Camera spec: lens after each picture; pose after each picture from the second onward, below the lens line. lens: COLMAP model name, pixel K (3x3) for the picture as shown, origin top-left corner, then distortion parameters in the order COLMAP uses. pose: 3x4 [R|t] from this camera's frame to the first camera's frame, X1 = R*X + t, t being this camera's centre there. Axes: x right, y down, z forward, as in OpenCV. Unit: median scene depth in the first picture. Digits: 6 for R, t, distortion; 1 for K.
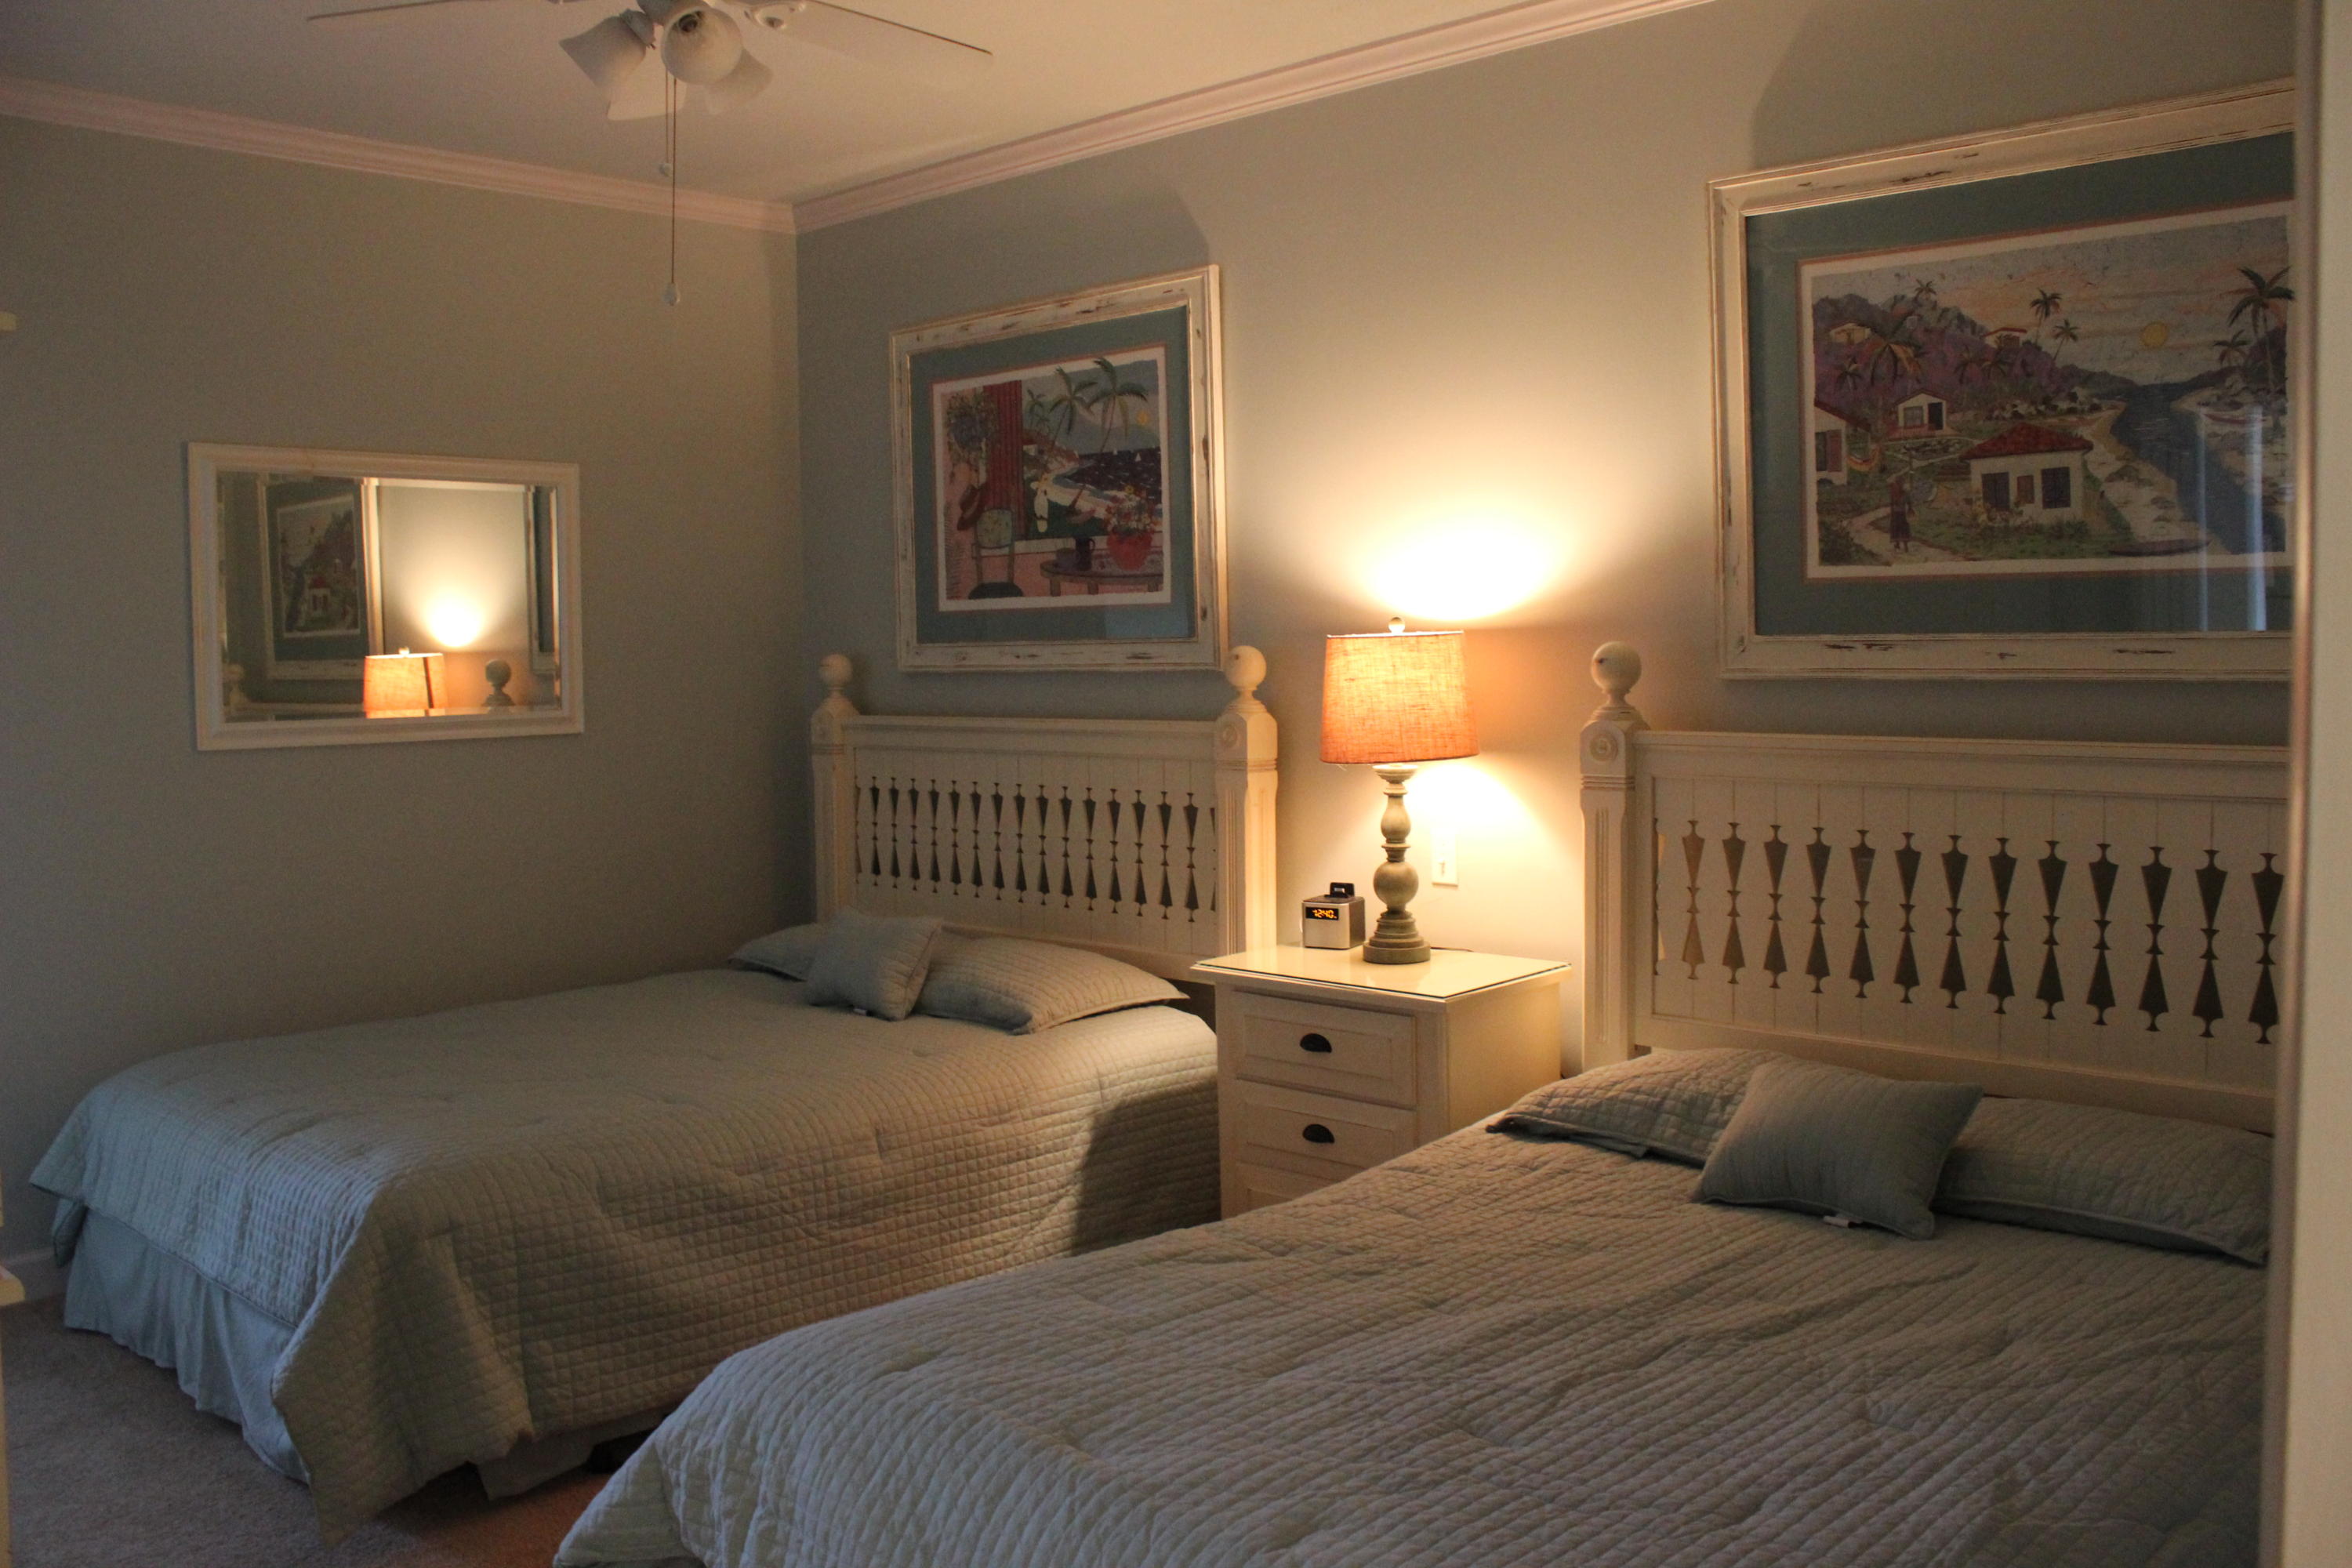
lens RADIAL K [[1978.9, 0, 1165.3], [0, 1978.9, 755.5], [0, 0, 1]] dist [-0.171334, 0.153968]
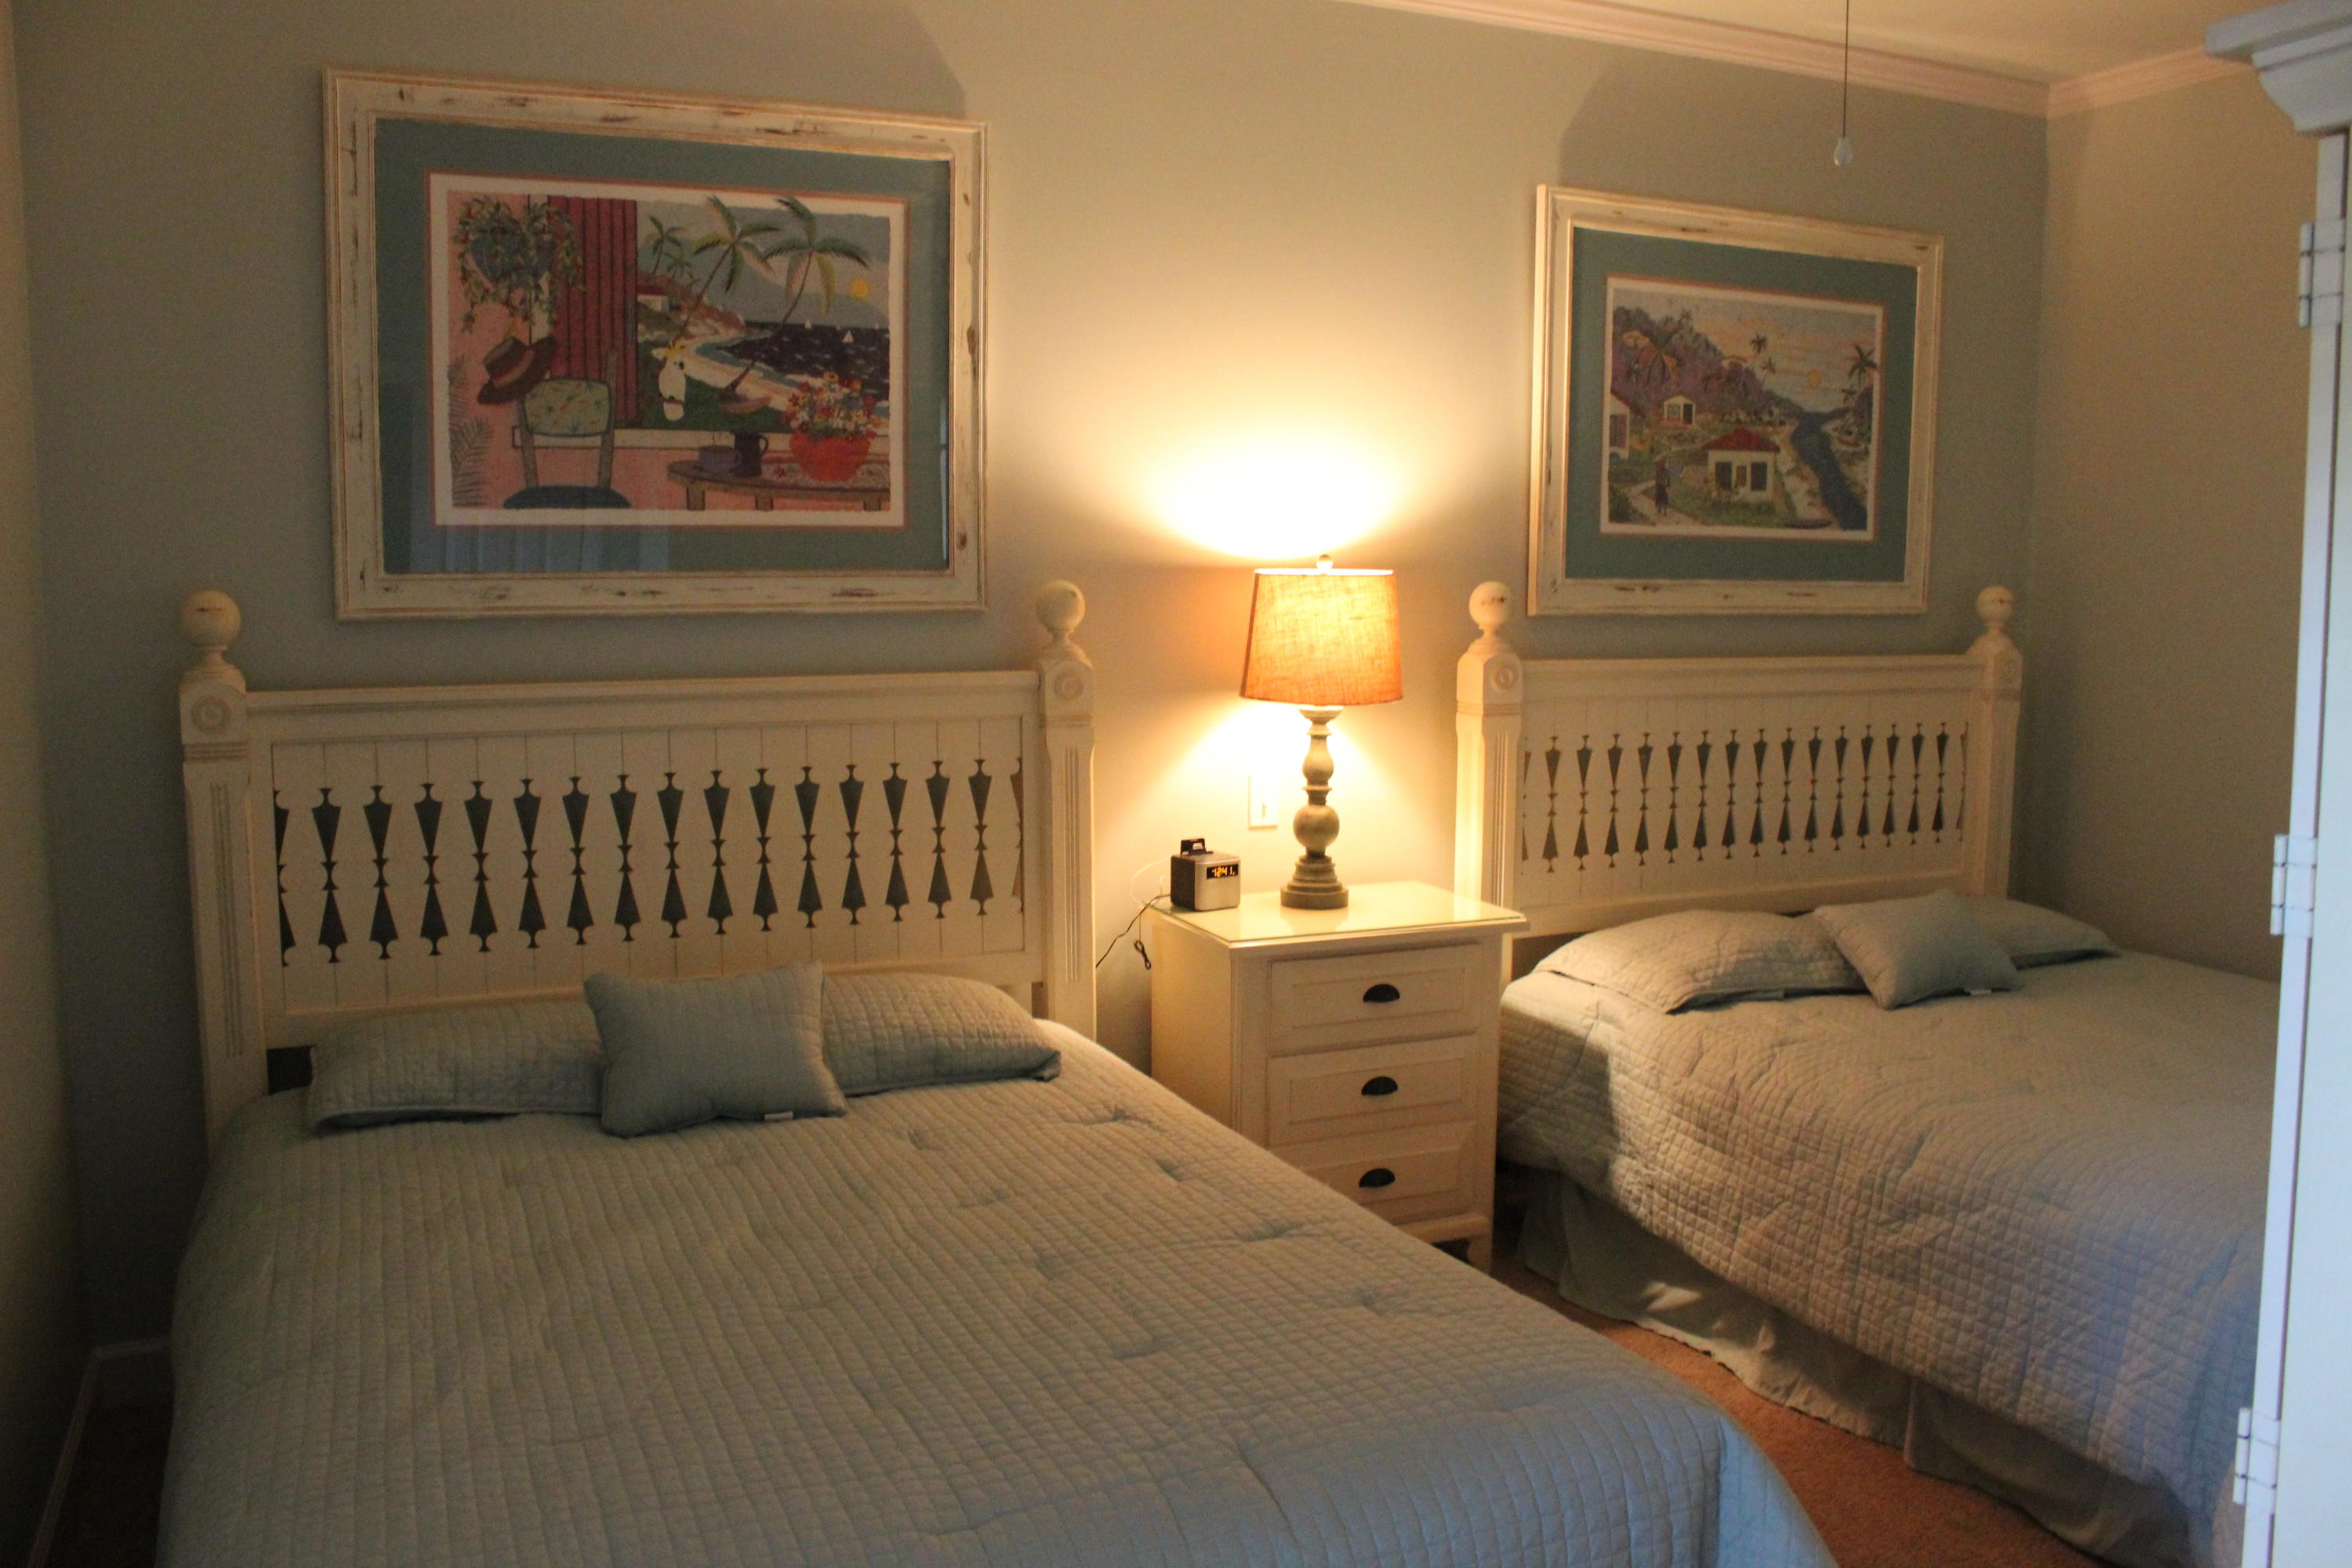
lens RADIAL K [[1978.9, 0, 1165.3], [0, 1978.9, 755.5], [0, 0, 1]] dist [-0.171334, 0.153968]
pose [[0.362276, -0.071663, 0.929312, -0.731604], [0.043293, 0.997258, 0.060025, -0.029033], [-0.931065, 0.018487, 0.364385, 0.635402]]
